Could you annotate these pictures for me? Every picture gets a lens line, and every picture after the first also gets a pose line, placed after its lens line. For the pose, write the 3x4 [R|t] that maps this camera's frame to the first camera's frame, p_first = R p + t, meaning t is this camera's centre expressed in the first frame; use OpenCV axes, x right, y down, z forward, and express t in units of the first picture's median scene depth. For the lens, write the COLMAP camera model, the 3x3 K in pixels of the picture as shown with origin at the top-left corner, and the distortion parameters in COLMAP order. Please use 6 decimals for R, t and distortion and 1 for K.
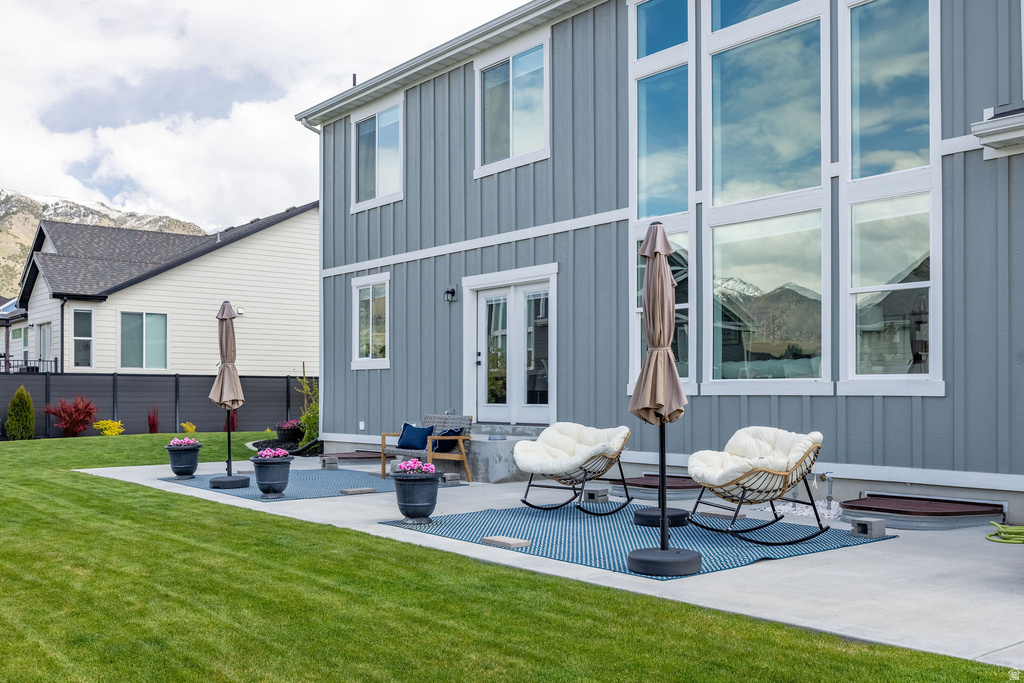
lens RADIAL K [[975.9, 0, 513.0], [0, 975.9, 379.3], [0, 0, 1]] dist [0.004420, 0.007383]
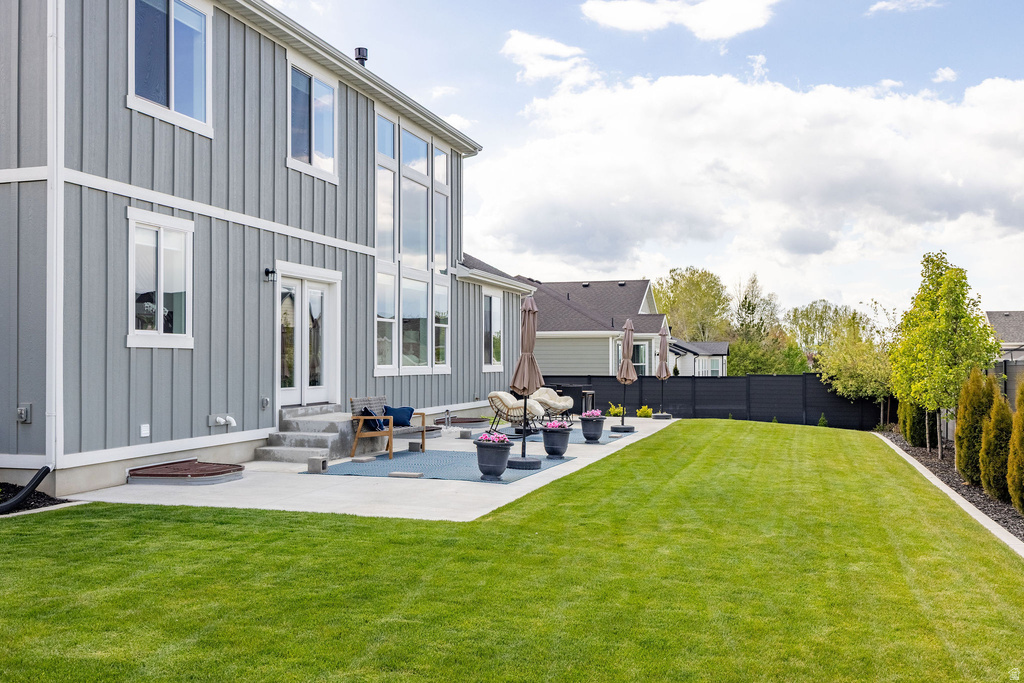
lens RADIAL K [[1005.5, 0, 512.0], [0, 1005.5, 341.5], [0, 0, 1]] dist [-0.001714, 0.008752]
pose [[-0.569910, 0.012181, 0.821617, -0.909359], [-0.016456, 0.999520, -0.026232, -0.000208], [-0.821543, -0.028470, -0.569436, 1.237407]]
